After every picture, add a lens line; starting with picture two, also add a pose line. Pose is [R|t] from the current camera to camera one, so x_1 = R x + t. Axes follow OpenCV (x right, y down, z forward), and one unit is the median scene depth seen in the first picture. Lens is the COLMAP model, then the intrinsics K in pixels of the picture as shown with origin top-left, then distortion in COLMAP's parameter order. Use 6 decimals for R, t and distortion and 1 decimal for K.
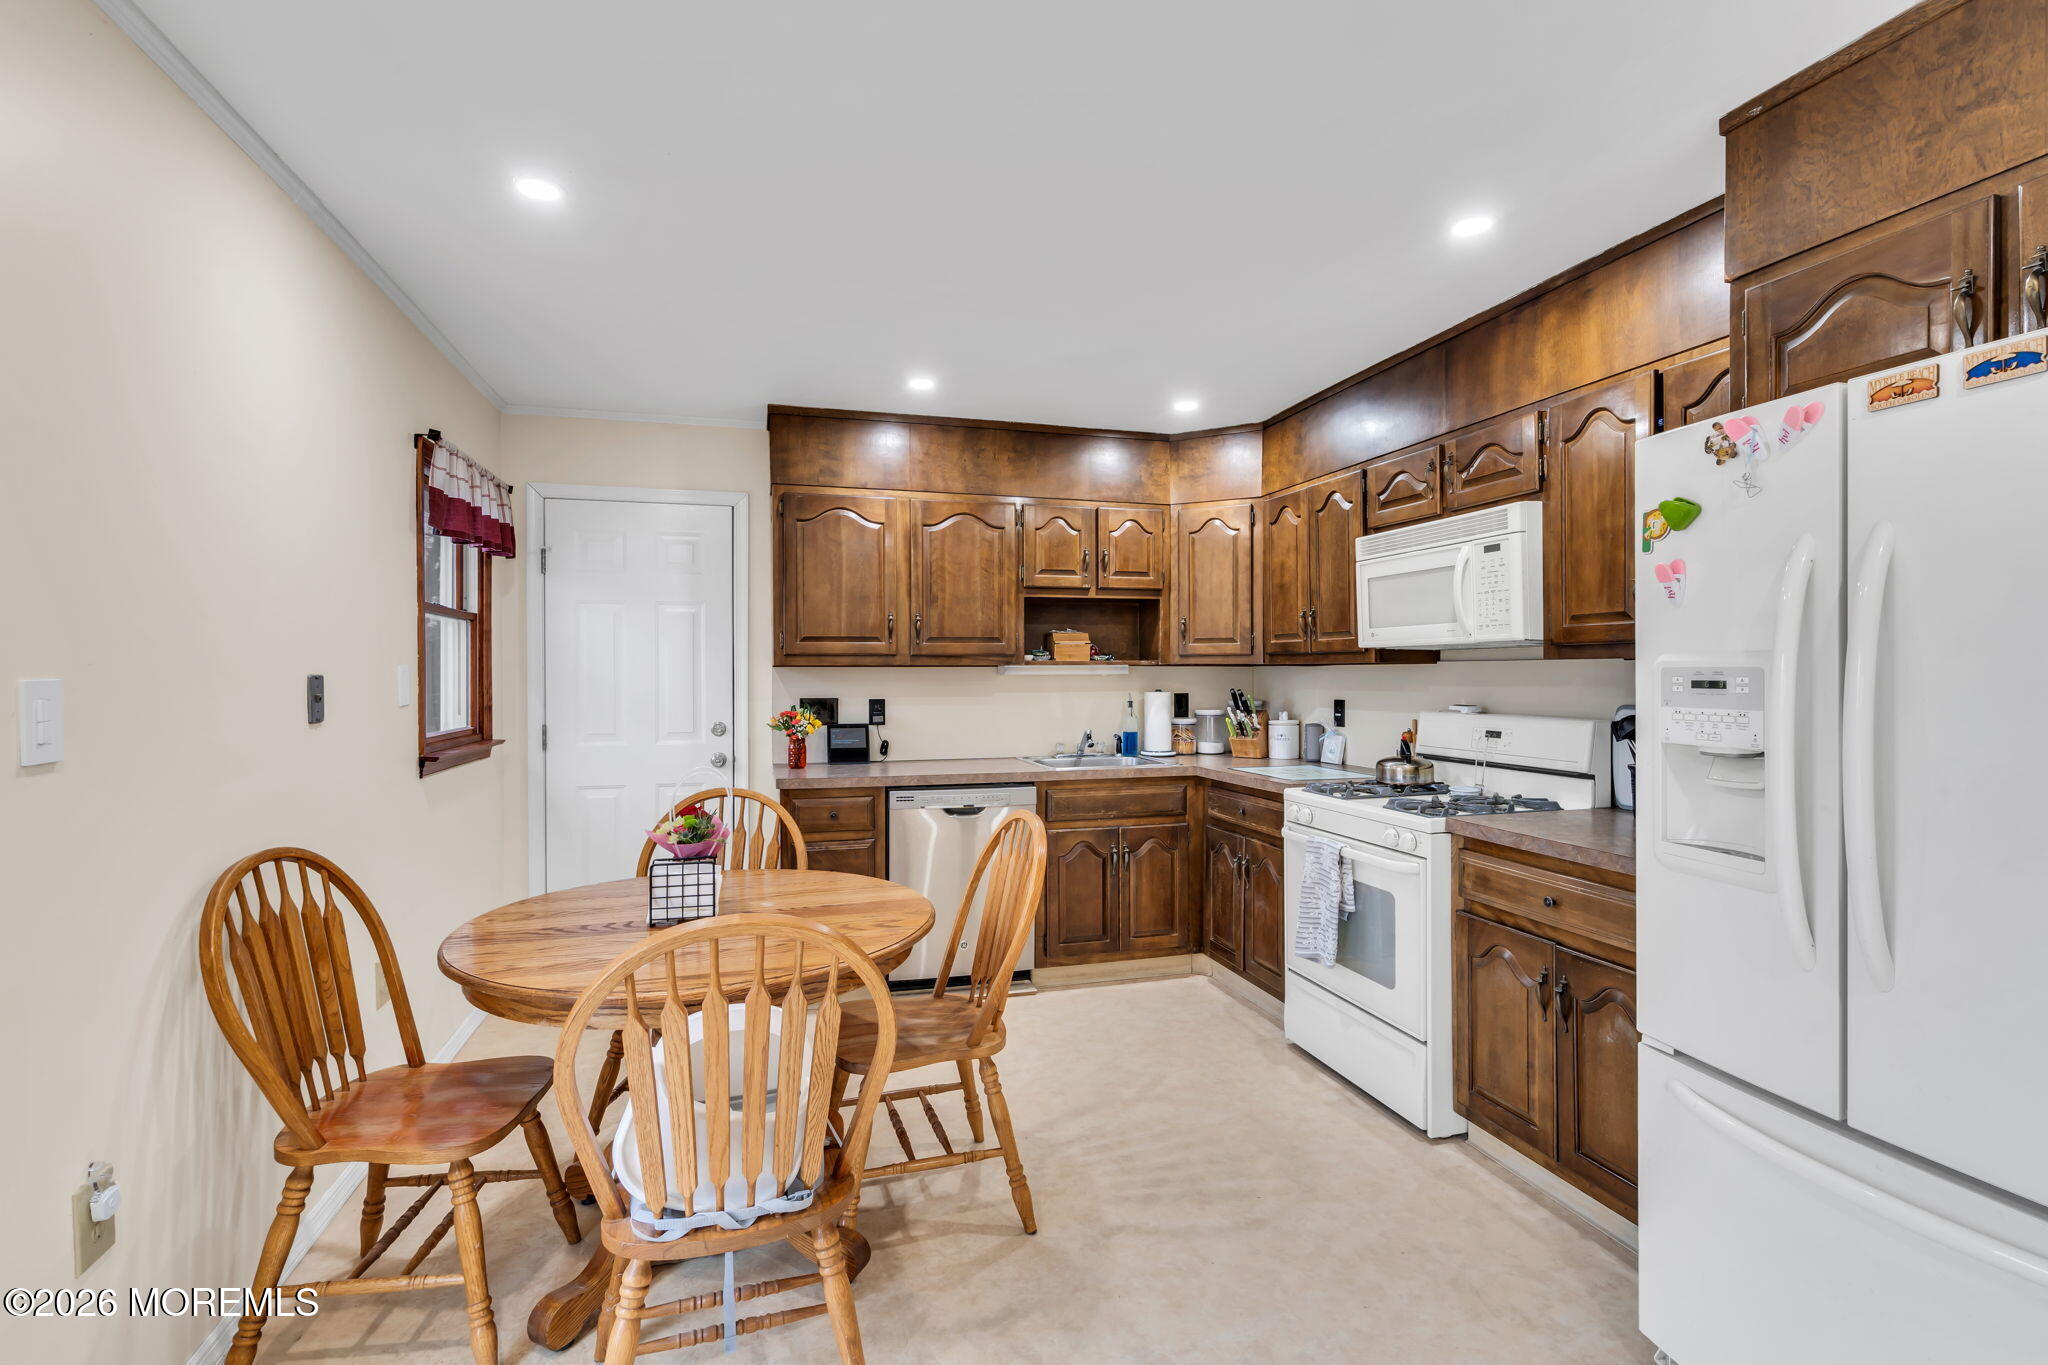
lens RADIAL K [[936.5, 0, 1025.3], [0, 936.5, 682.4], [0, 0, 1]] dist [-0.011029, 0.002303]
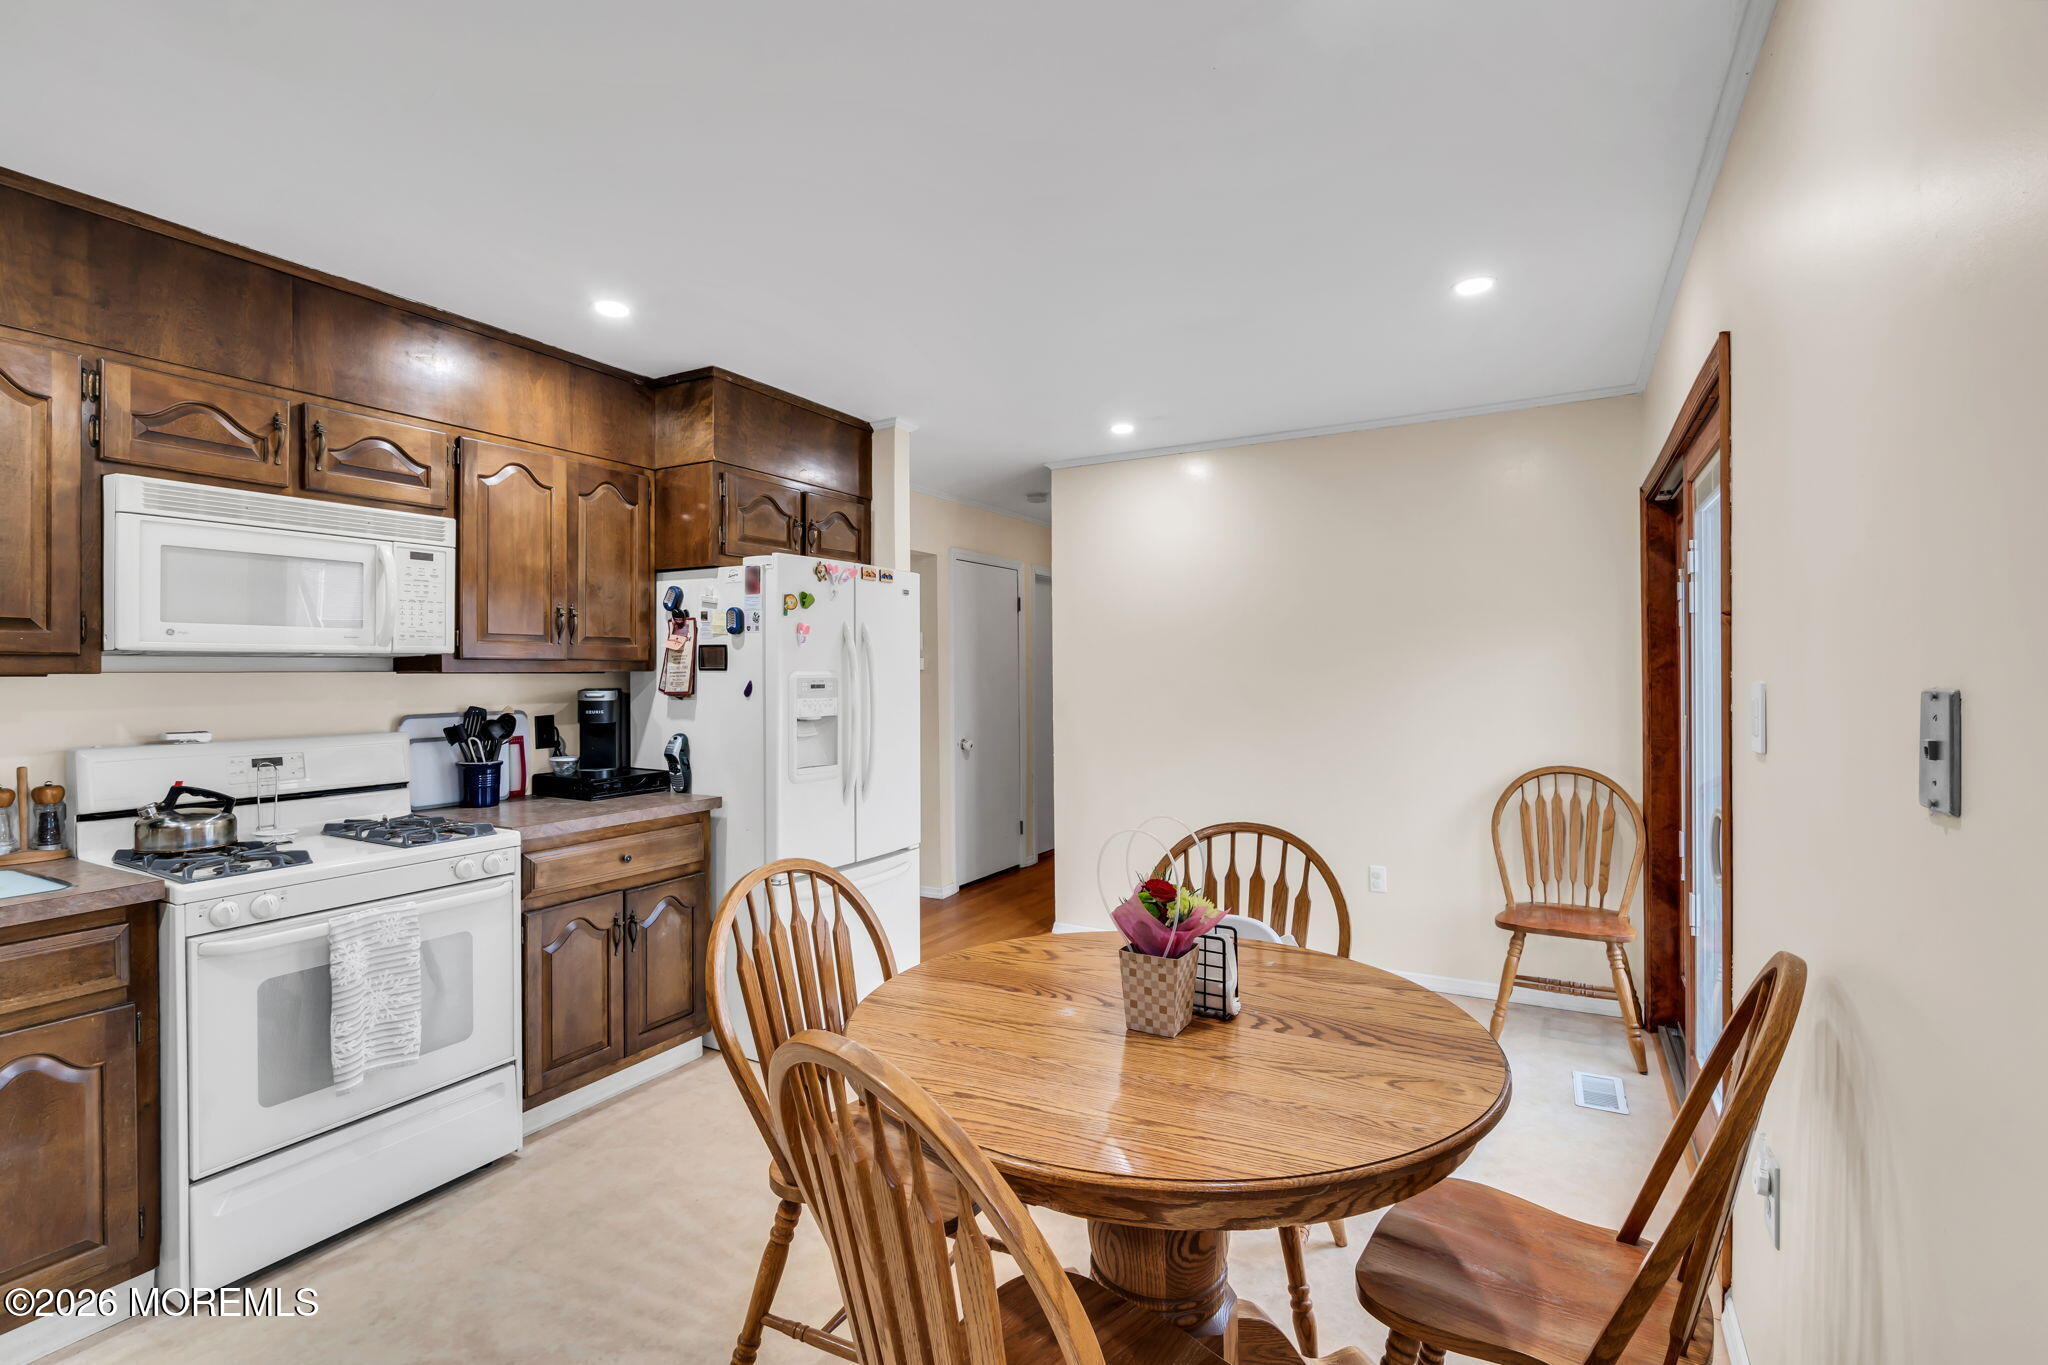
lens RADIAL K [[936.5, 0, 1016.1], [0, 936.5, 675.1], [0, 0, 1]] dist [-0.011029, 0.002303]
pose [[-0.694042, 0.005979, 0.719910, -0.576825], [0.017428, 0.999812, 0.008499, -0.017498], [-0.719723, 0.018445, -0.694016, 1.151432]]
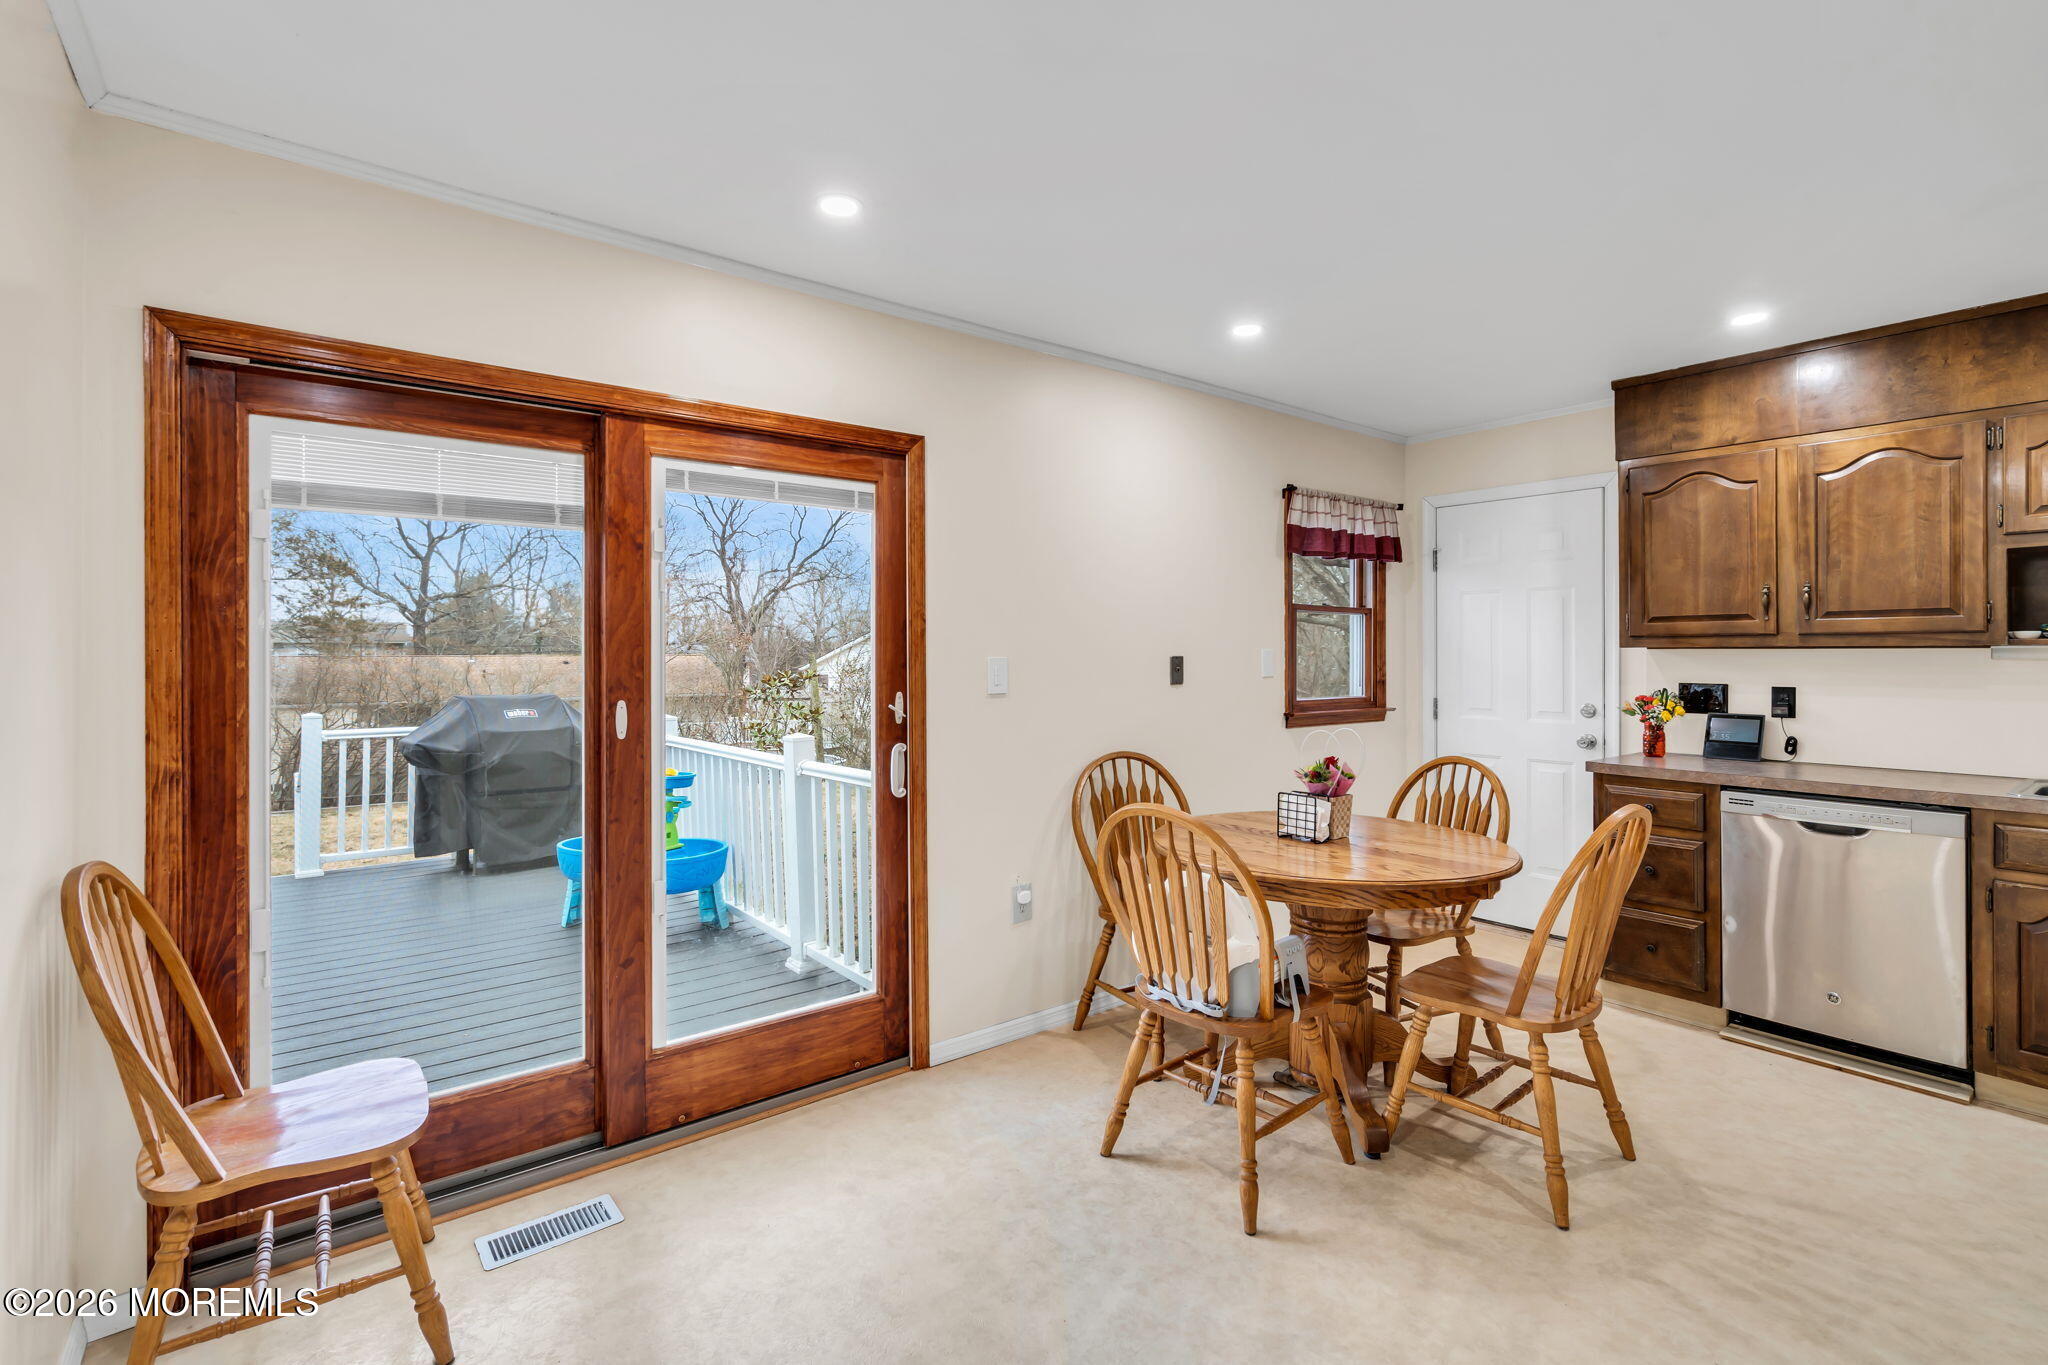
lens RADIAL K [[936.5, 0, 1028.5], [0, 936.5, 668.0], [0, 0, 1]] dist [-0.011029, 0.002303]
pose [[0.382227, 0.015881, -0.923932, 0.495771], [-0.011463, 0.999857, 0.012443, -0.002573], [0.923998, 0.005835, 0.382354, 0.076594]]
